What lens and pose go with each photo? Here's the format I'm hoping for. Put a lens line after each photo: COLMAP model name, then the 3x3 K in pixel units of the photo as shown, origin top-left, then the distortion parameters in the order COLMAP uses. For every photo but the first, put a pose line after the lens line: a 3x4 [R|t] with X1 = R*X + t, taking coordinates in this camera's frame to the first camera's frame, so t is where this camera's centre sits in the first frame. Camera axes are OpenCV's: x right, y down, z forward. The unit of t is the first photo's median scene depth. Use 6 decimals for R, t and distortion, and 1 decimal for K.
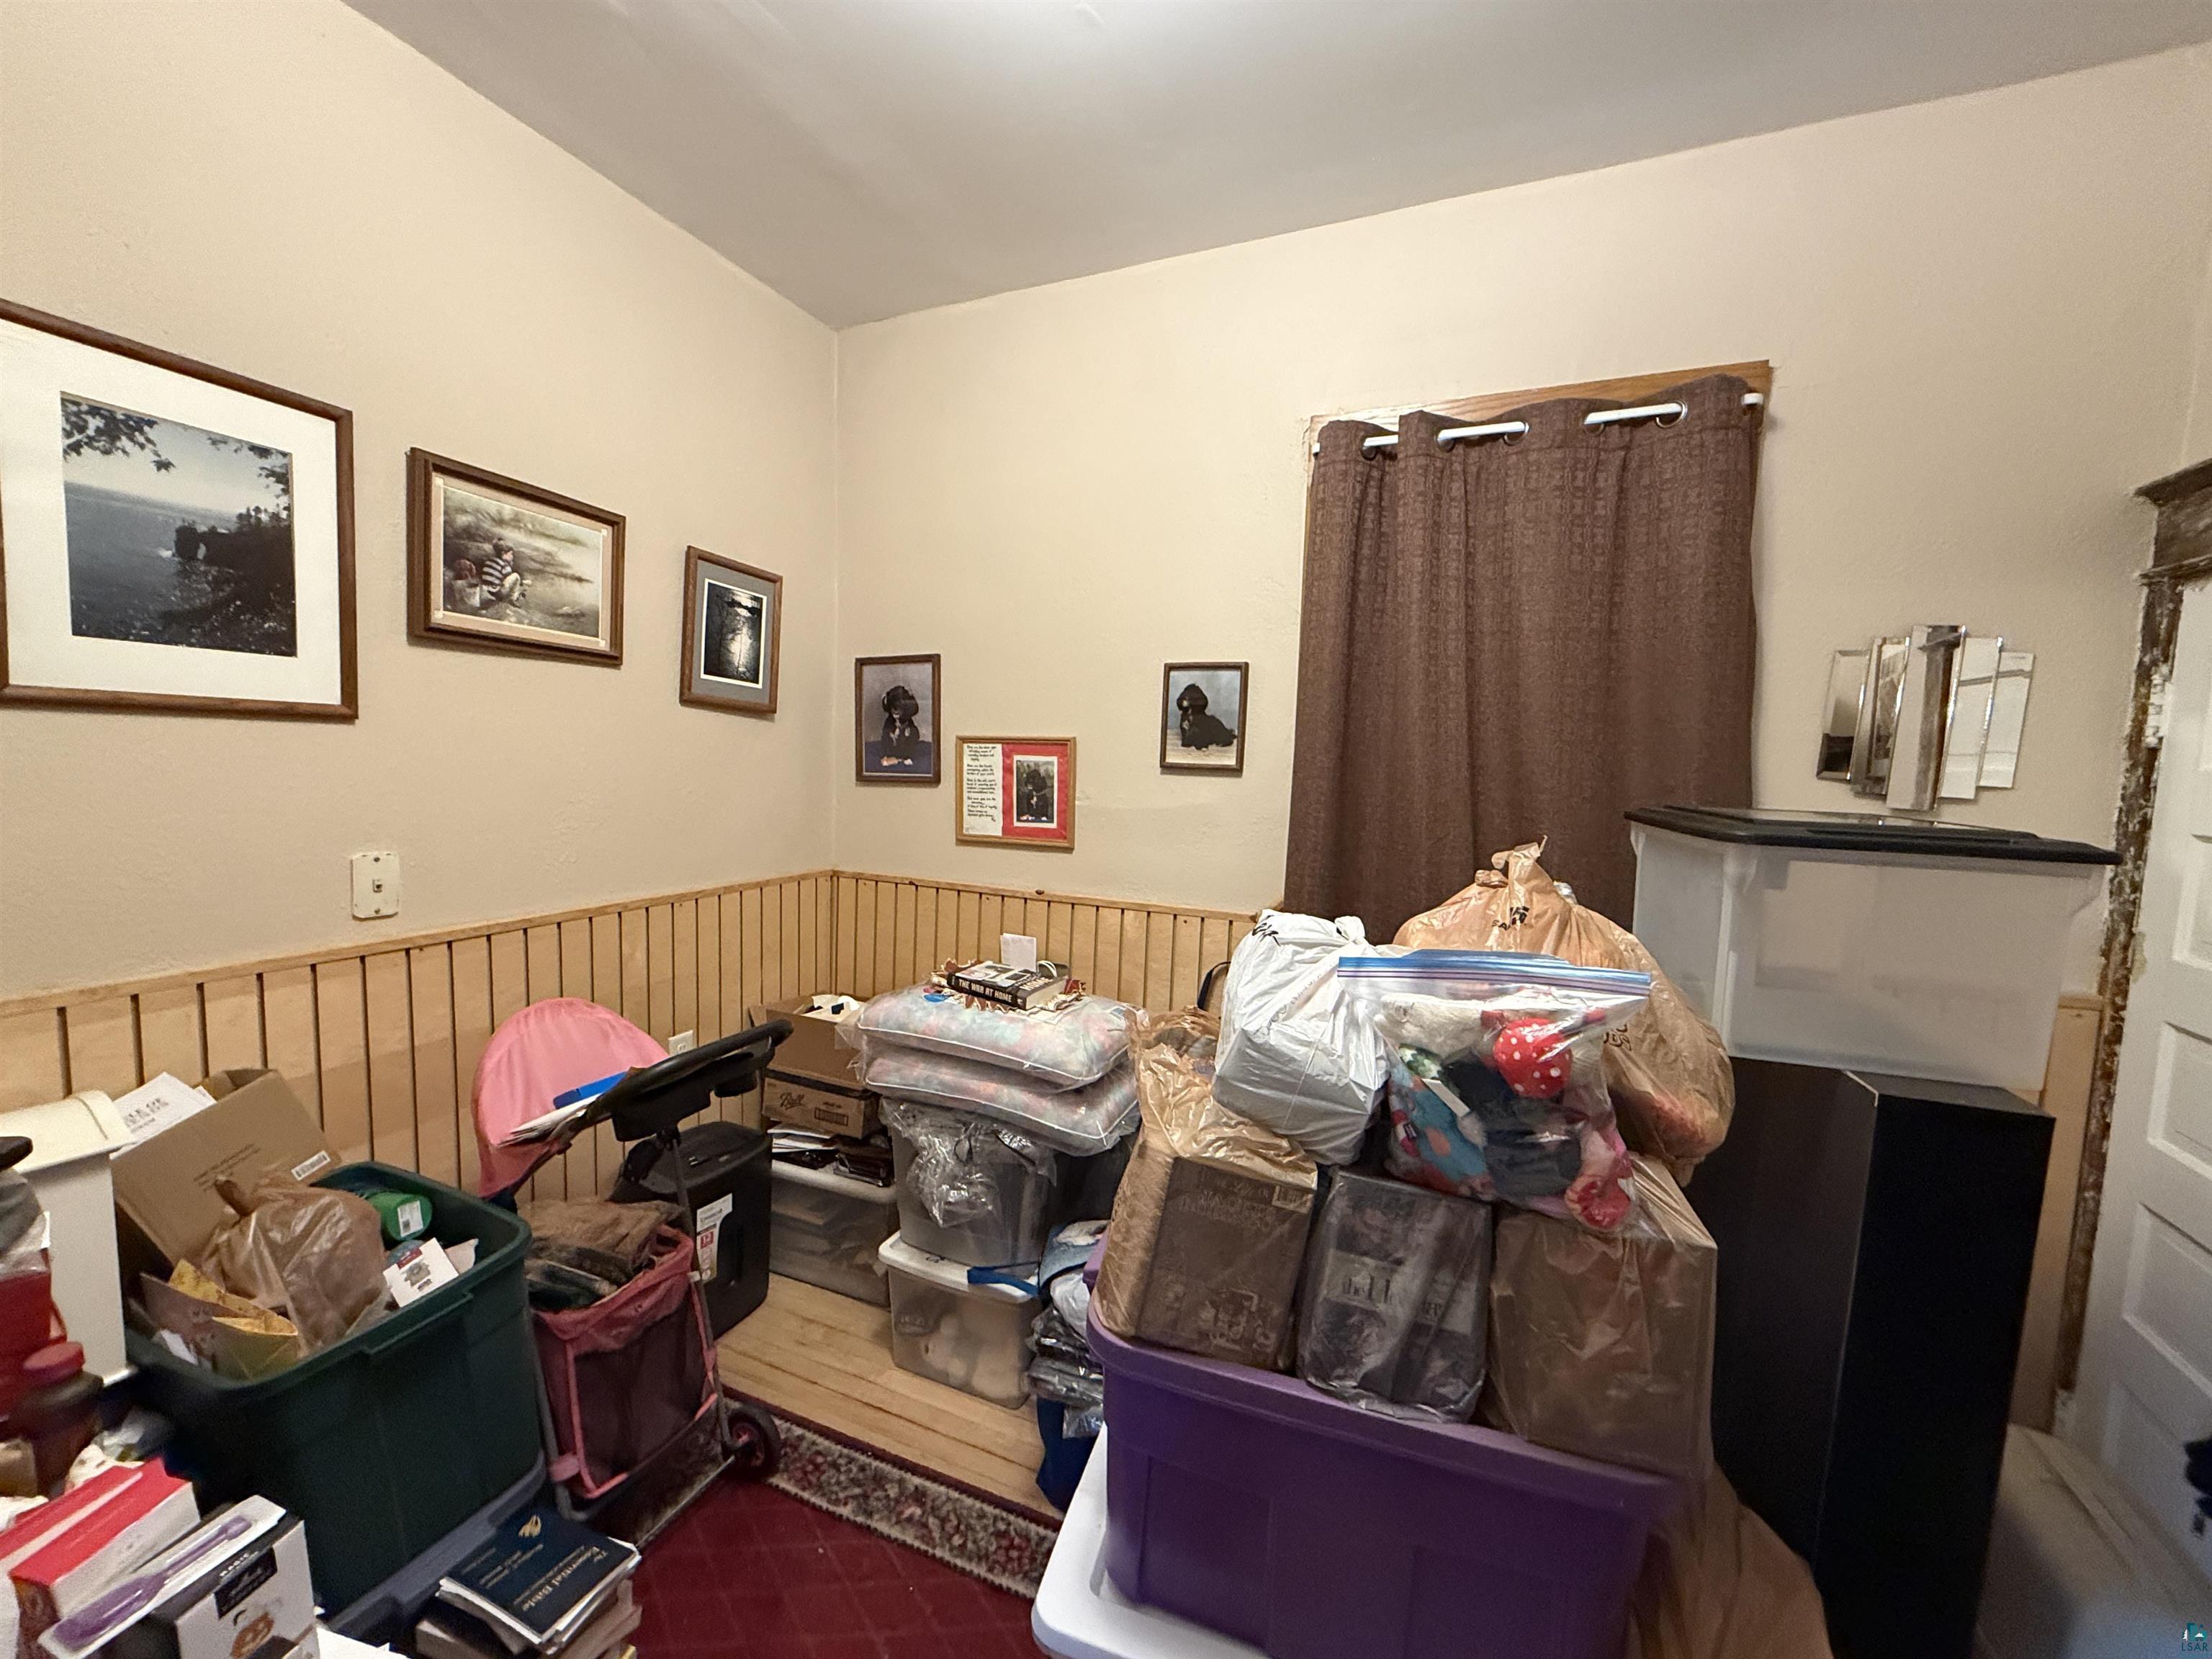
lens RADIAL K [[879.6, 0, 1098.1], [0, 879.6, 828.9], [0, 0, 1]] dist [0.000019, 0.000480]
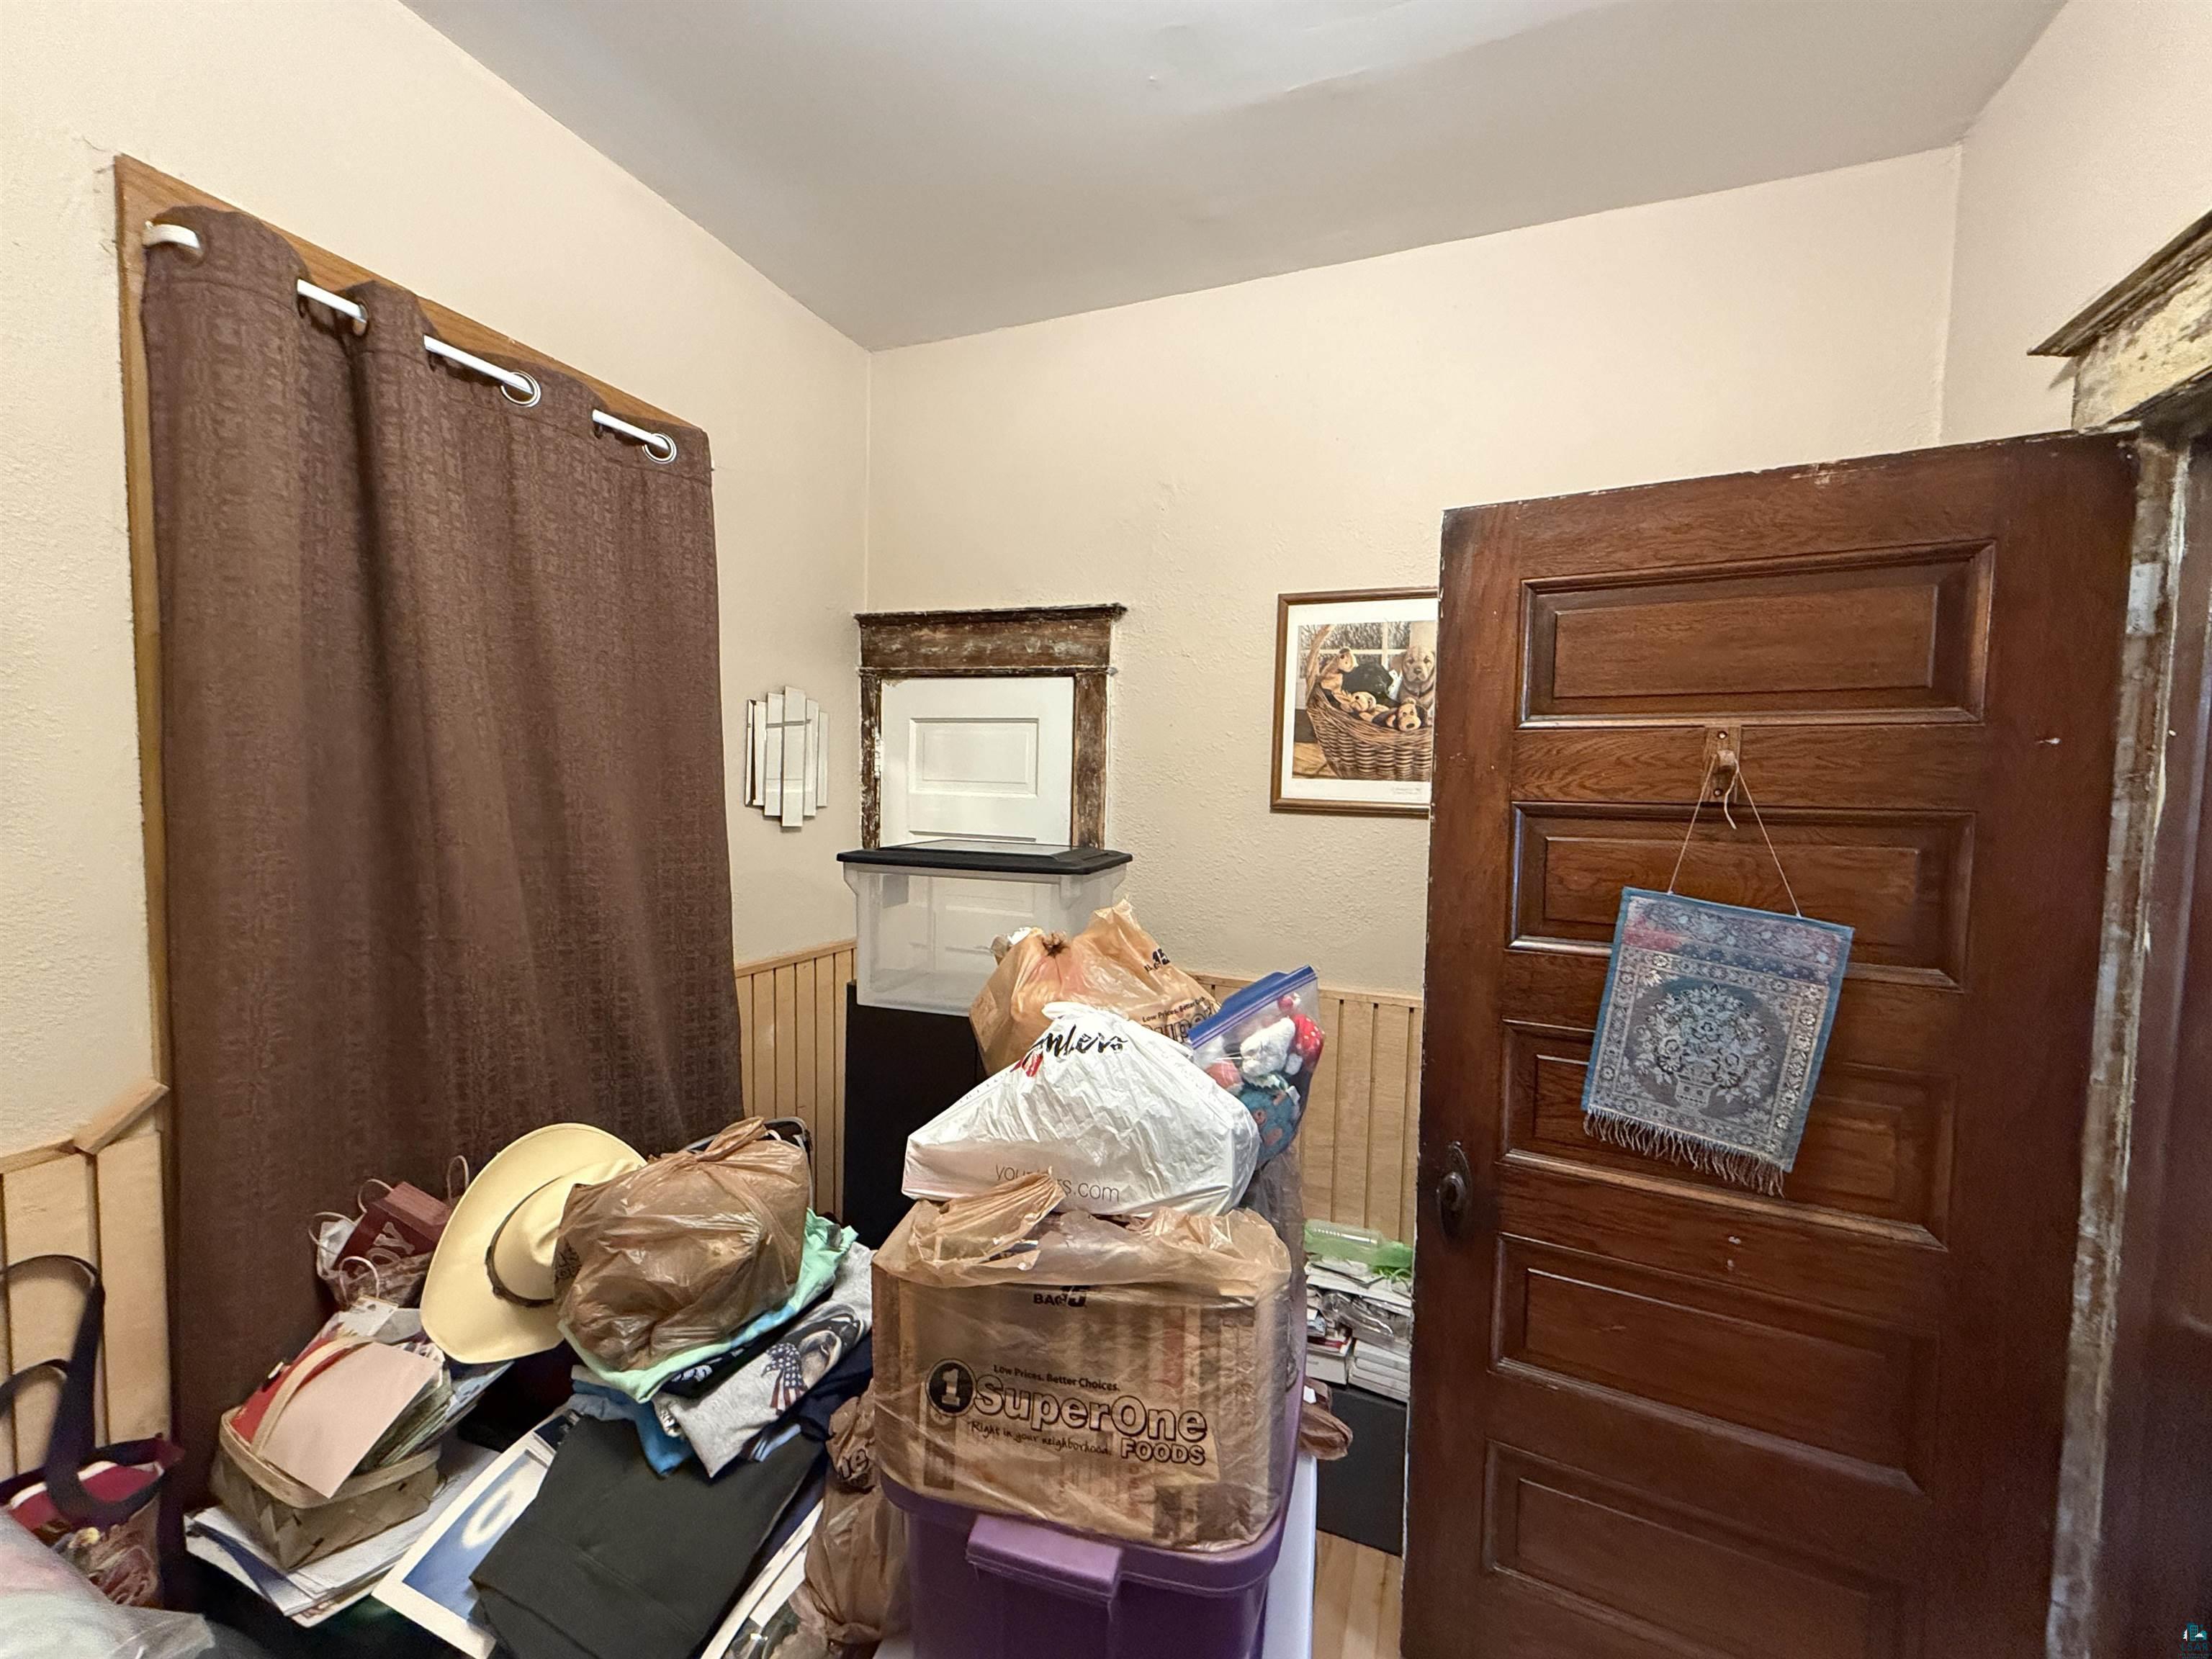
lens RADIAL K [[879.6, 0, 1098.1], [0, 879.6, 828.9], [0, 0, 1]] dist [0.000019, 0.000480]
pose [[-0.037516, -0.082964, 0.995846, -0.432213], [0.068823, 0.993967, 0.085401, -0.109255], [-0.996923, 0.071741, -0.031579, 0.643231]]
